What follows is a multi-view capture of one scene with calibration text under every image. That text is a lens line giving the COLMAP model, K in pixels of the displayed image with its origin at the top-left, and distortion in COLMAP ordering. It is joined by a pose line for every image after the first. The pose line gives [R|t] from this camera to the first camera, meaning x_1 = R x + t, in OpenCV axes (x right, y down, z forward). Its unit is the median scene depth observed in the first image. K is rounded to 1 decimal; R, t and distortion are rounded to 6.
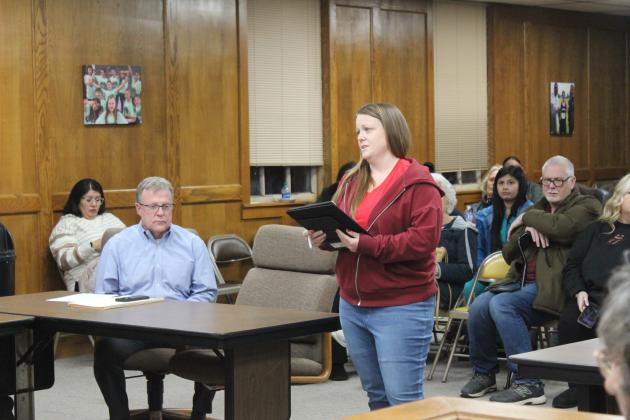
lens RADIAL K [[1541.1, 0, 311.7], [0, 1541.1, 208.9], [0, 0, 1]] dist [0.096548, 0.000000]
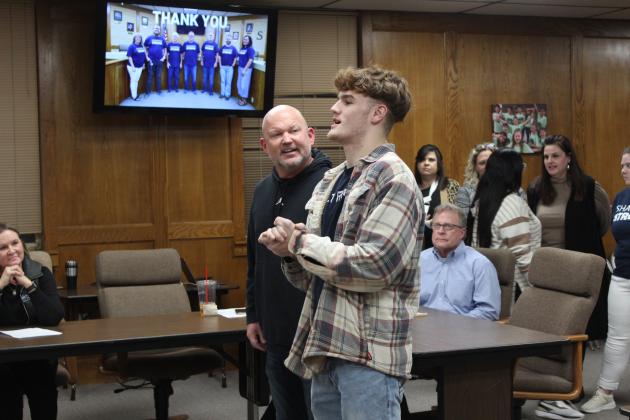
lens RADIAL K [[1133.6, 0, 299.2], [0, 1133.6, 212.2], [0, 0, 1]] dist [0.022301, 0.000000]
pose [[0.886144, 0.009973, -0.463303, 0.127936], [-0.010602, 0.999943, 0.001245, -0.009004], [0.463289, 0.003809, 0.886199, 0.148792]]
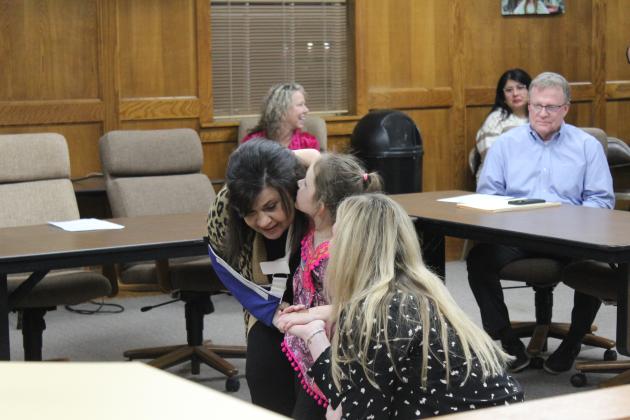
lens RADIAL K [[1541.1, 0, 309.4], [0, 1541.1, 214.3], [0, 0, 1]] dist [0.096548, 0.000000]
pose [[0.956484, 0.036464, -0.289498, 0.018932], [-0.015706, 0.997156, 0.073707, -0.000518], [0.291363, -0.065953, 0.954336, 0.051472]]
